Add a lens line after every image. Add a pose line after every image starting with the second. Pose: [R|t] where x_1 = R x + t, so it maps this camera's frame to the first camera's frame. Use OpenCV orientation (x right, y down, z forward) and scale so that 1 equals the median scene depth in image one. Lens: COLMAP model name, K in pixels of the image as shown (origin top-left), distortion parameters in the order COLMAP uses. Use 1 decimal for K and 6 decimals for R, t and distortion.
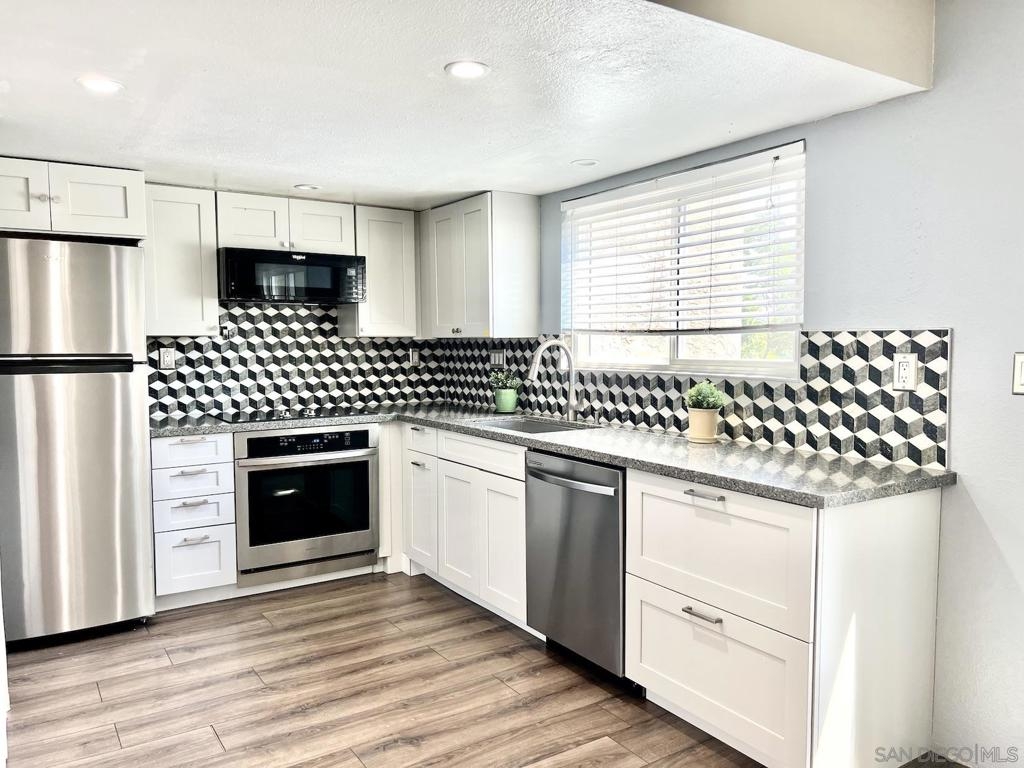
lens RADIAL K [[762.5, 0, 509.0], [0, 762.5, 394.2], [0, 0, 1]] dist [0.033744, -0.012464]
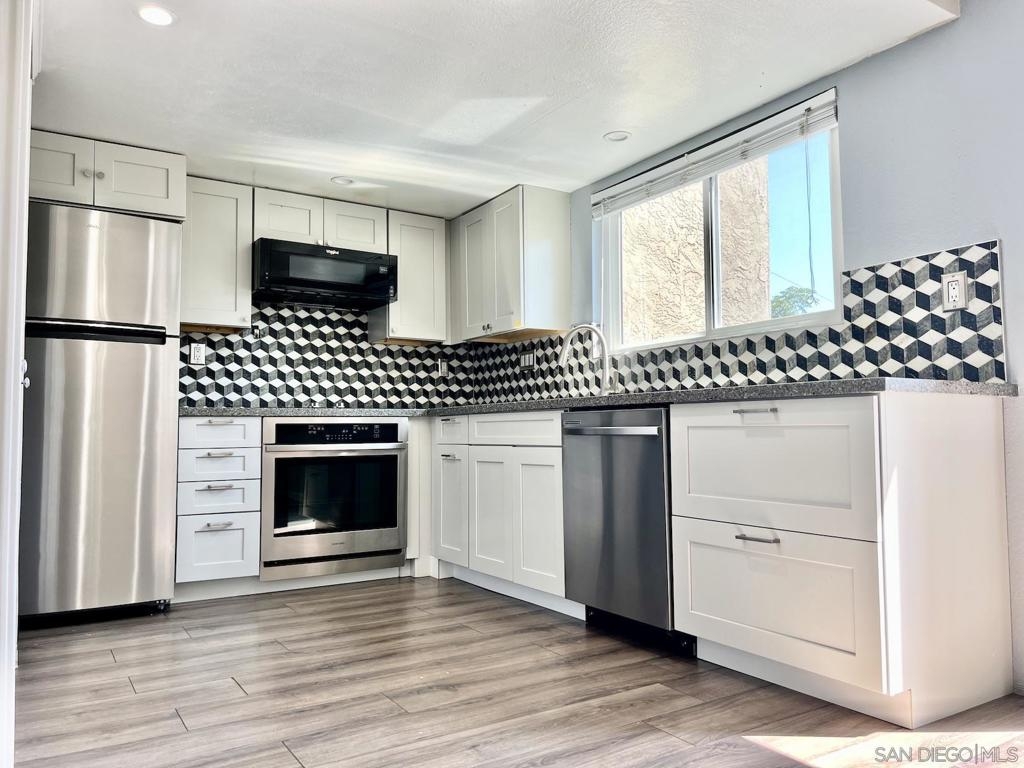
lens RADIAL K [[762.5, 0, 520.0], [0, 762.5, 389.9], [0, 0, 1]] dist [0.033744, -0.012464]
pose [[0.999949, -0.004188, -0.009216, -0.022745], [0.002973, 0.991754, -0.128120, 0.166571], [0.009677, 0.128086, 0.991716, 0.028457]]
